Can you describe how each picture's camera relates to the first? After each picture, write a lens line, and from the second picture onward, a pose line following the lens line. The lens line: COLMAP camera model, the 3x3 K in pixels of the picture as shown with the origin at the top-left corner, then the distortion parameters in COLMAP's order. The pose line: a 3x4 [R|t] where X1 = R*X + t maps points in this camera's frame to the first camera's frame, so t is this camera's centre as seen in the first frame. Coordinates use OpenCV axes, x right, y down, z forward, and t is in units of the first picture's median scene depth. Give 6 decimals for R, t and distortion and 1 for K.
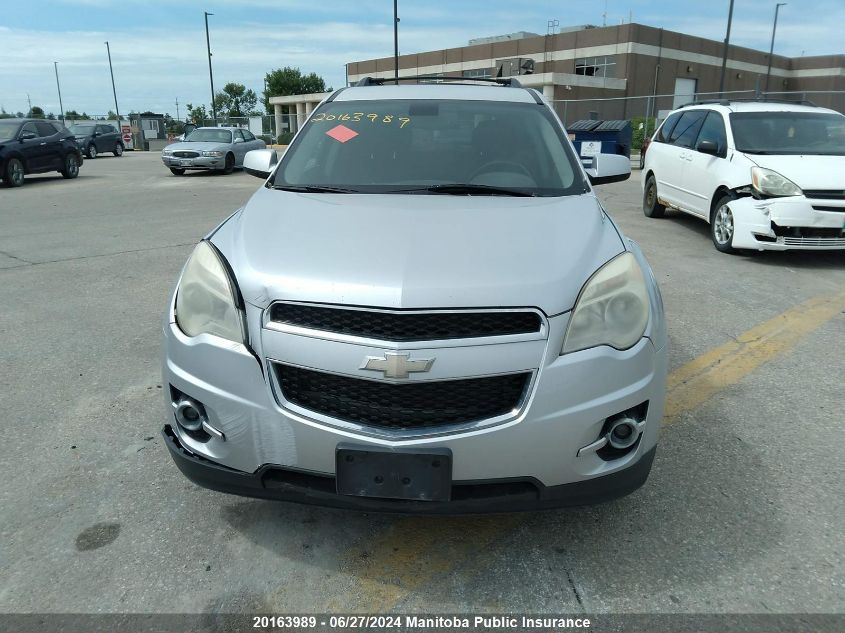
lens RADIAL K [[658.3, 0, 421.7], [0, 658.3, 319.5], [0, 0, 1]] dist [0.012101, -0.037611]
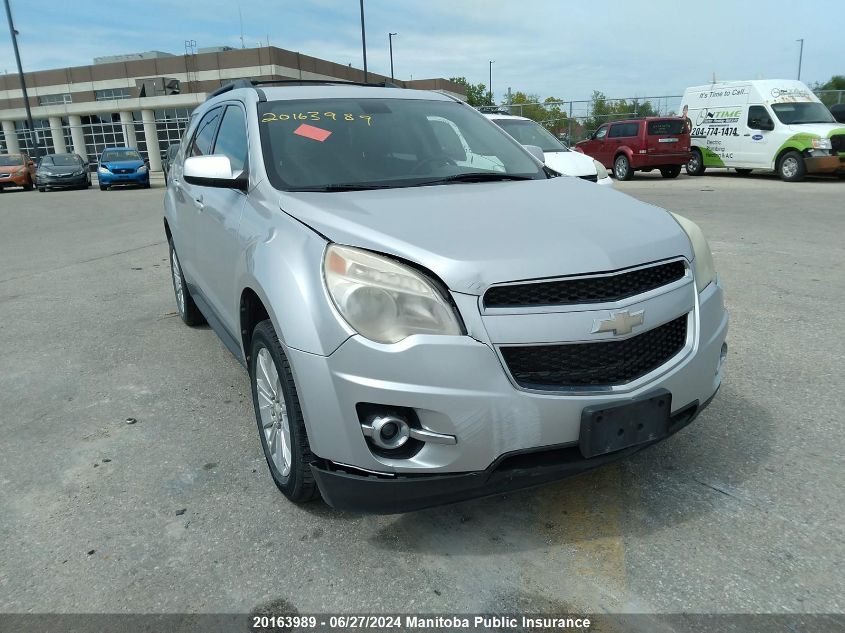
lens RADIAL K [[658.3, 0, 421.6], [0, 658.3, 316.8], [0, 0, 1]] dist [0.012101, -0.037611]
pose [[0.843088, -0.165834, 0.511569, -0.478176], [0.184683, 0.982696, 0.014191, -0.008742], [-0.505070, 0.082513, 0.859125, 0.128022]]
